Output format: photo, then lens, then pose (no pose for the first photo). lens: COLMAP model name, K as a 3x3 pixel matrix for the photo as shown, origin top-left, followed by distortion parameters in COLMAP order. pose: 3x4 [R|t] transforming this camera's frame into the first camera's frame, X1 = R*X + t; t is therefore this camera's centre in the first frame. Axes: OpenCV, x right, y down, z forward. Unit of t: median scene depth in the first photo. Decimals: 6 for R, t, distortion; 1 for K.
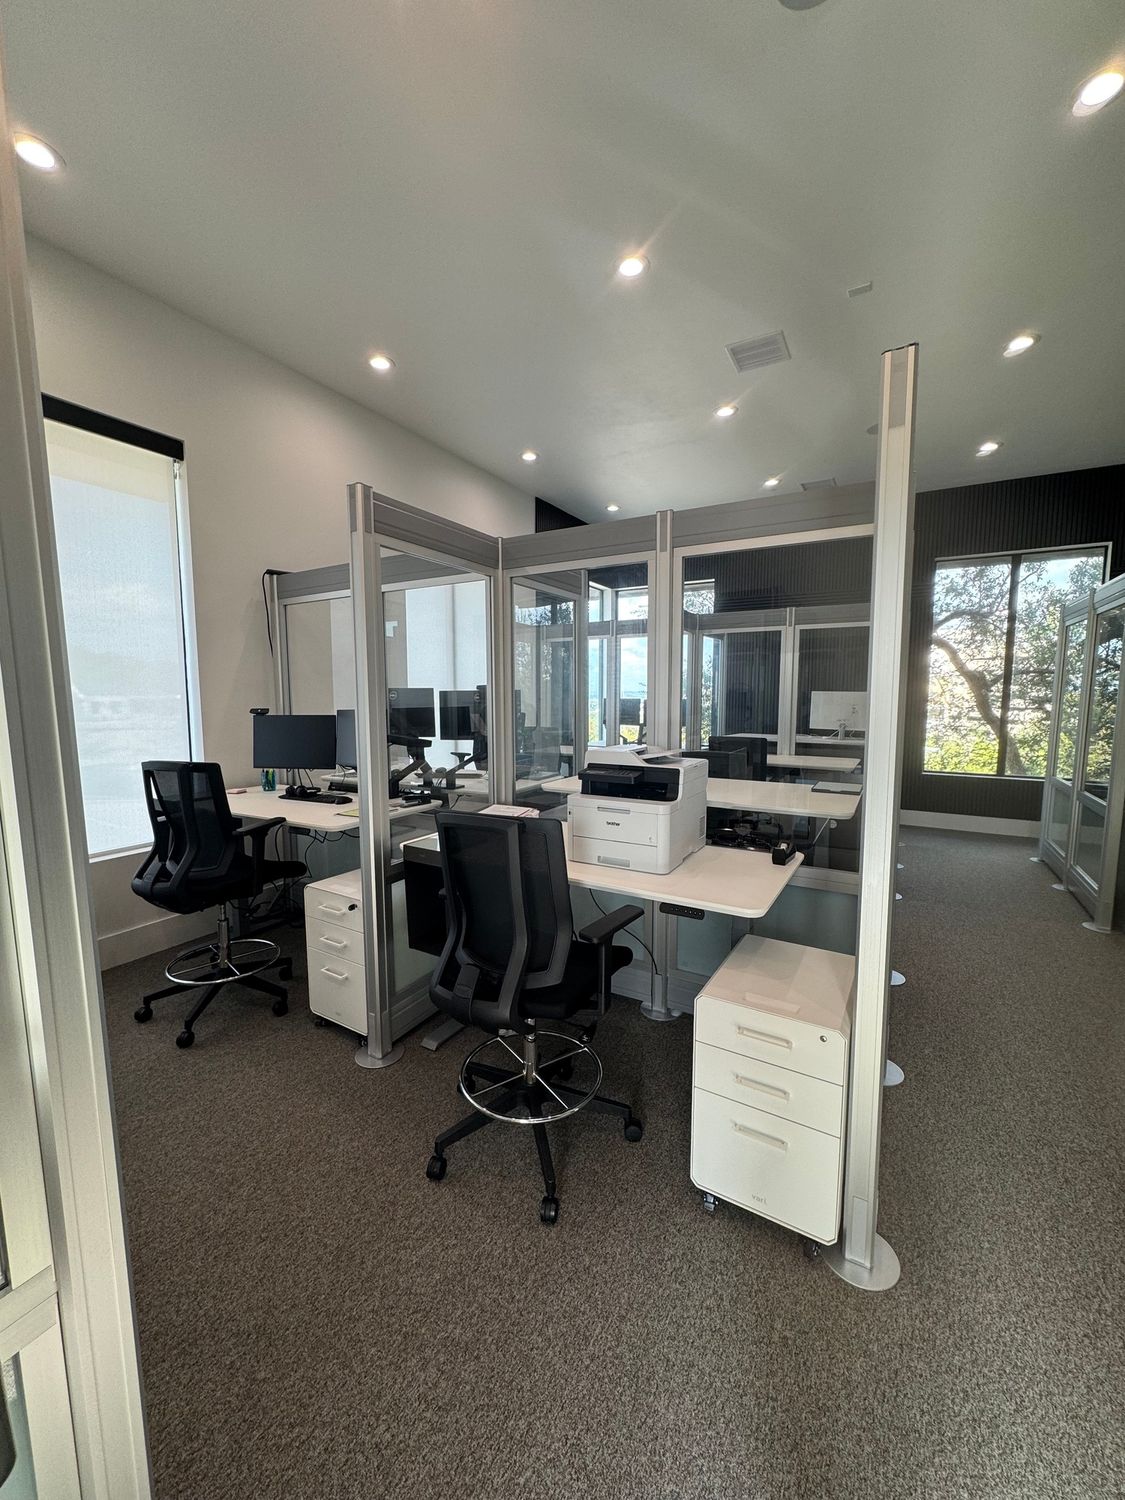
lens RADIAL K [[595.8, 0, 563.1], [0, 595.8, 749.1], [0, 0, 1]] dist [-0.000145, -0.000177]
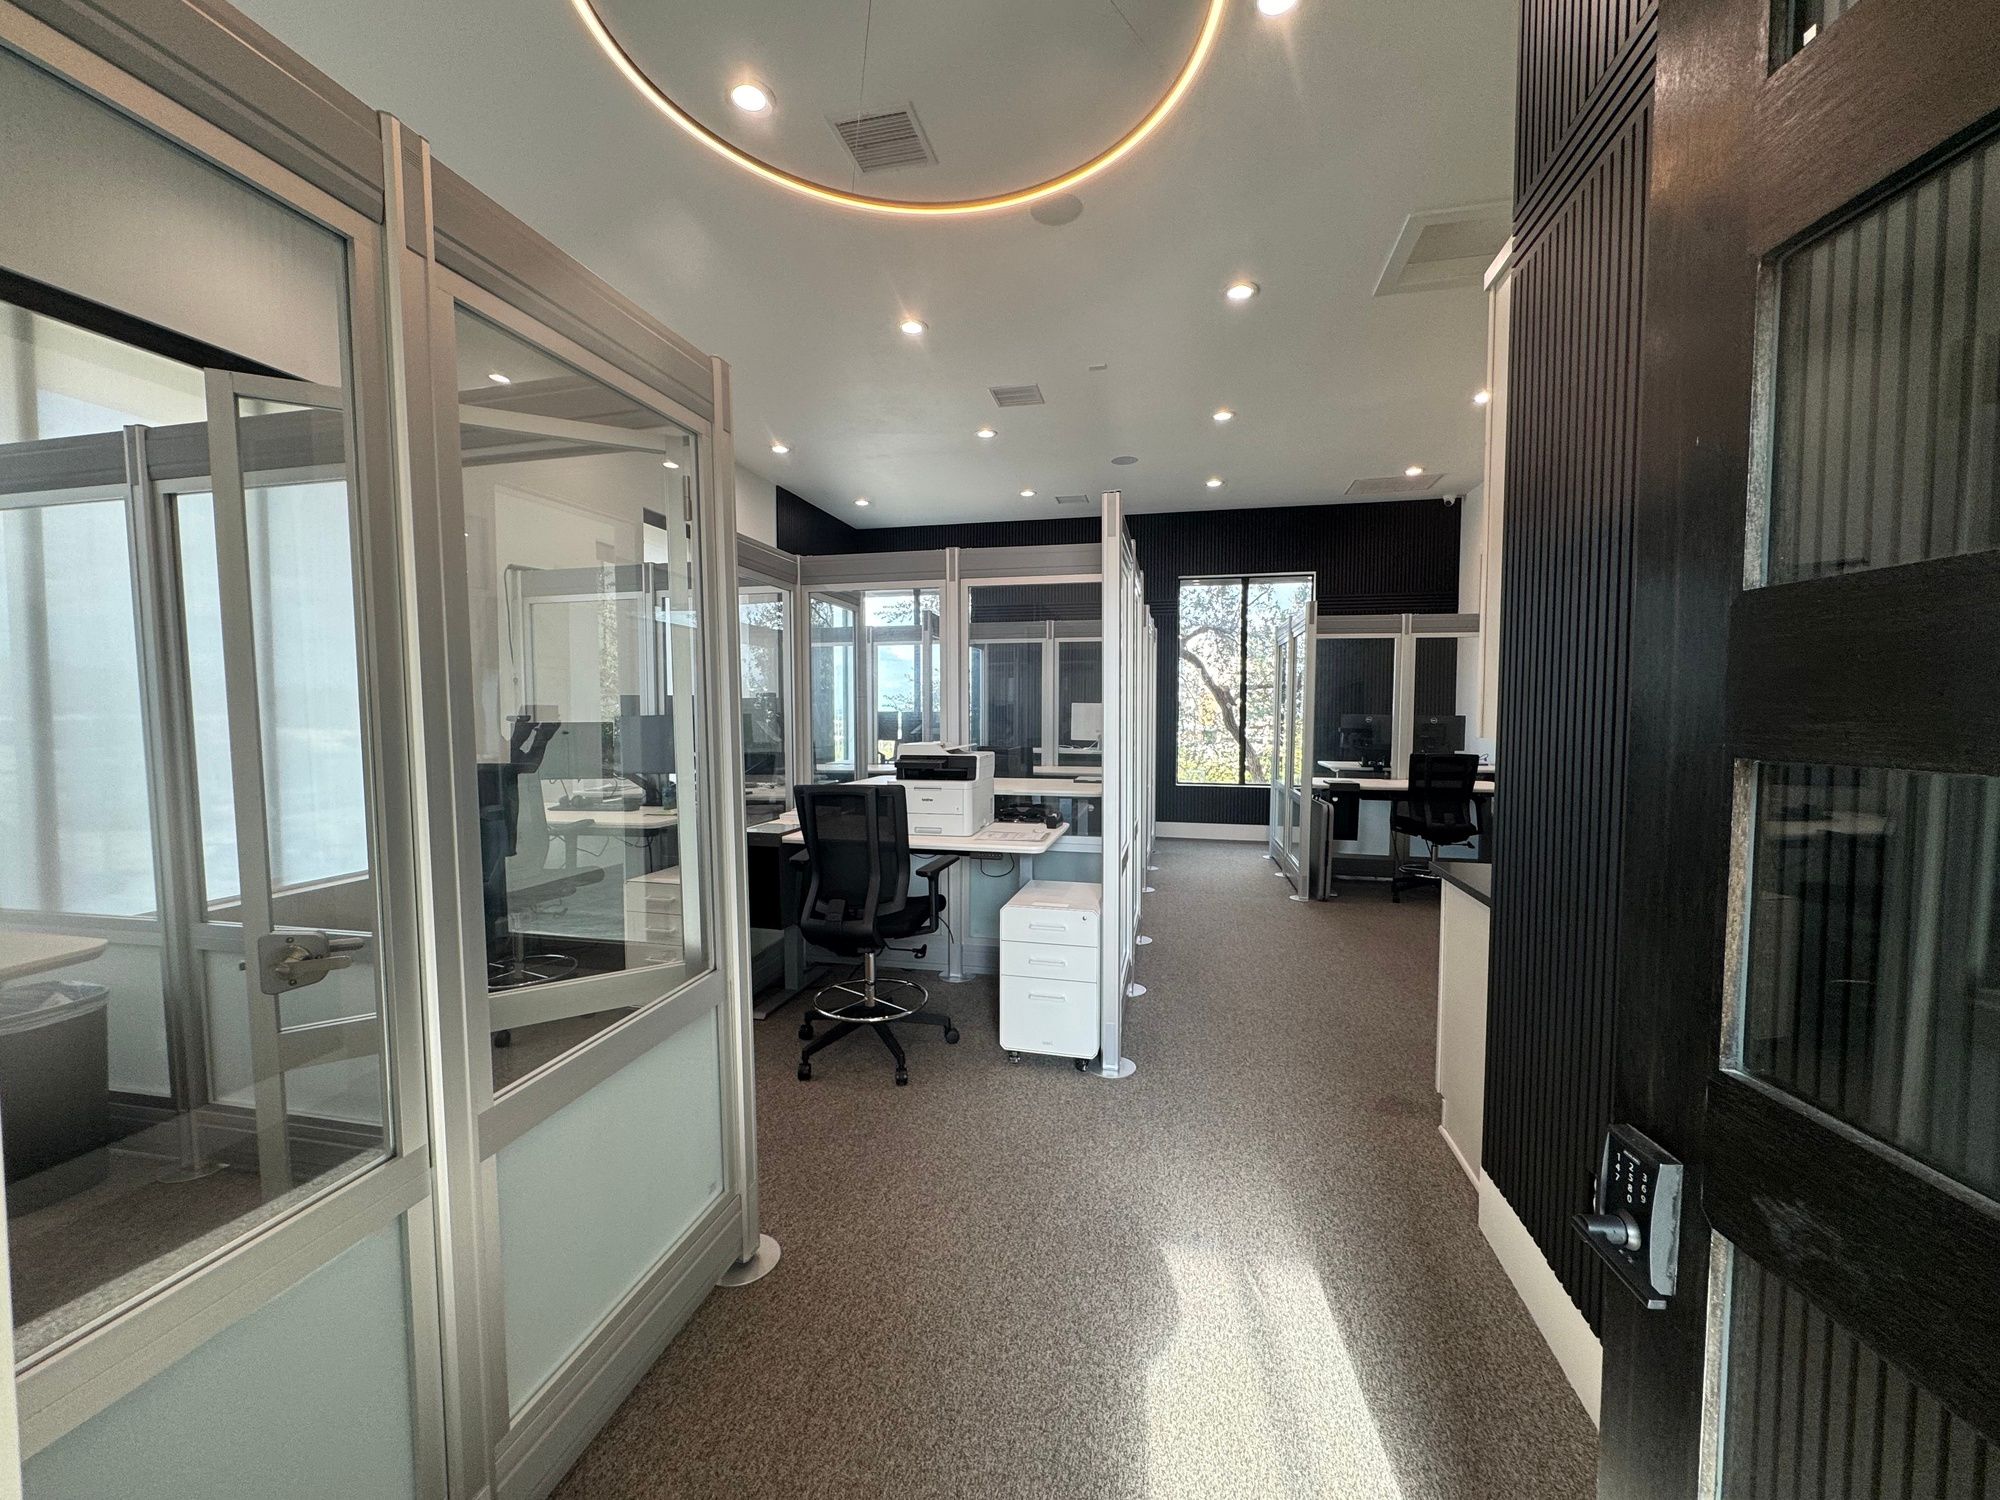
lens RADIAL K [[794.4, 0, 997.0], [0, 794.4, 749.5], [0, 0, 1]] dist [-0.000145, -0.000177]
pose [[0.956074, -0.014562, 0.292764, -0.182502], [0.028350, 0.998677, -0.042908, 0.065314], [-0.291752, 0.049324, 0.955221, -0.448762]]
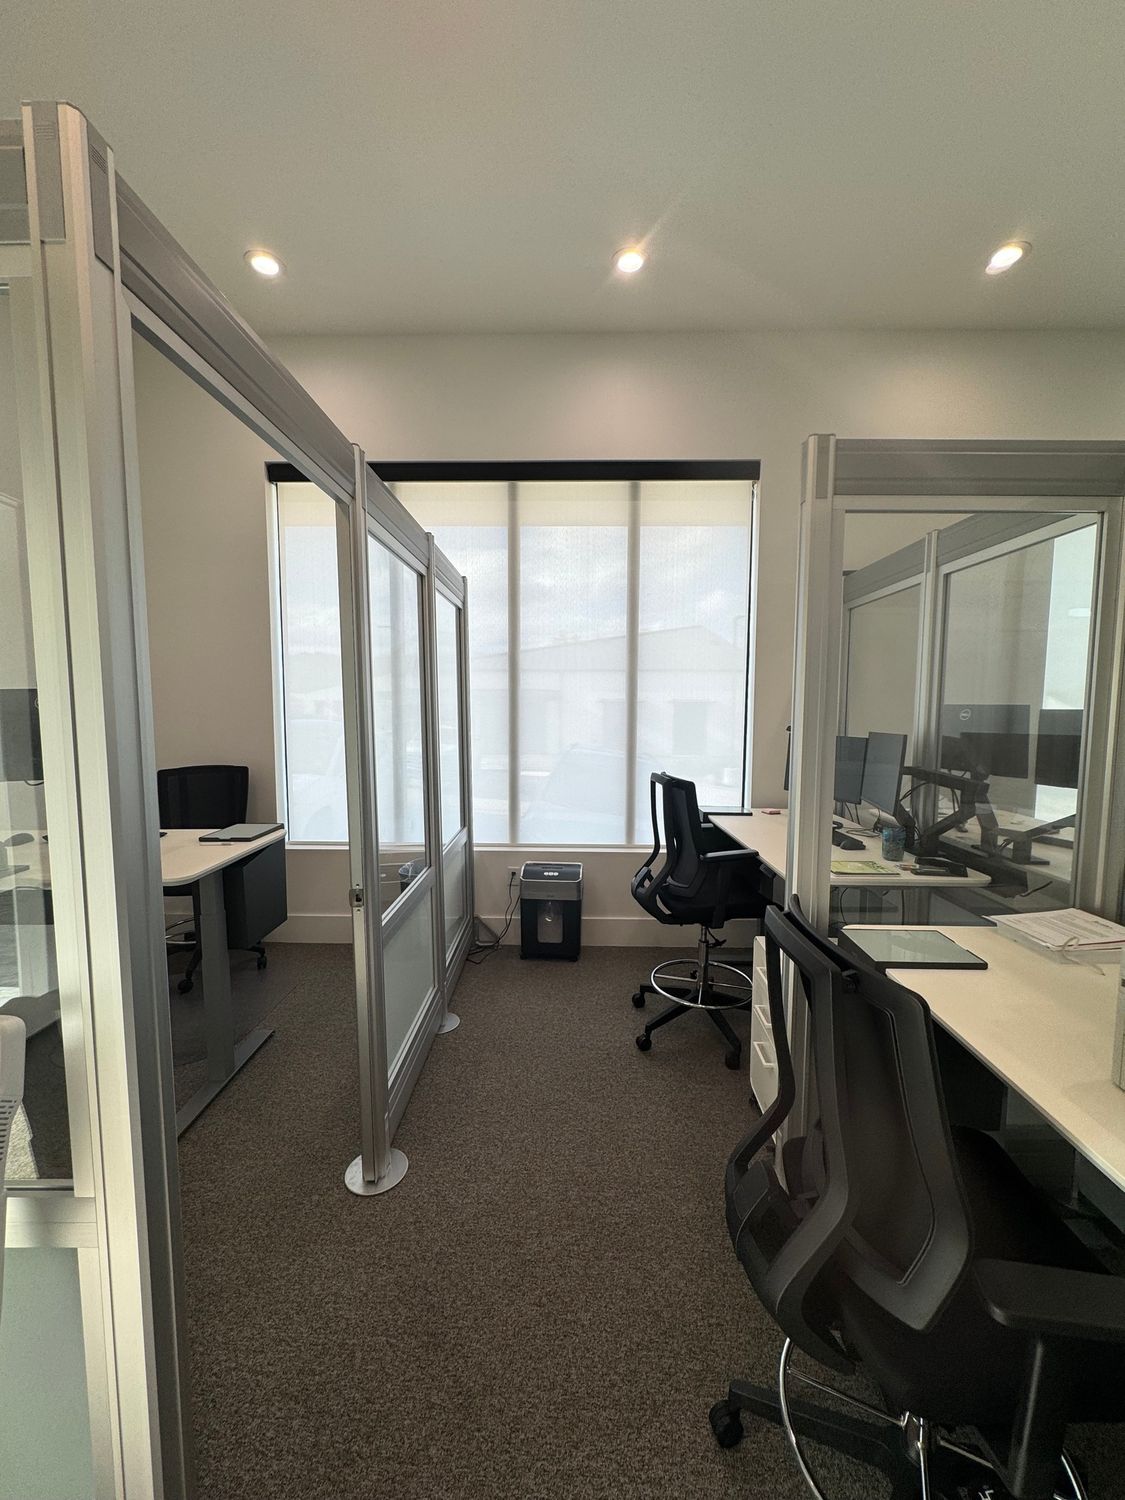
lens RADIAL K [[595.8, 0, 555.5], [0, 595.8, 752.2], [0, 0, 1]] dist [-0.000145, -0.000177]
pose [[0.496478, 0.077383, -0.864593, 0.037313], [-0.088963, 0.995310, 0.037997, -0.010582], [0.863478, 0.058052, 0.501034, 0.078668]]
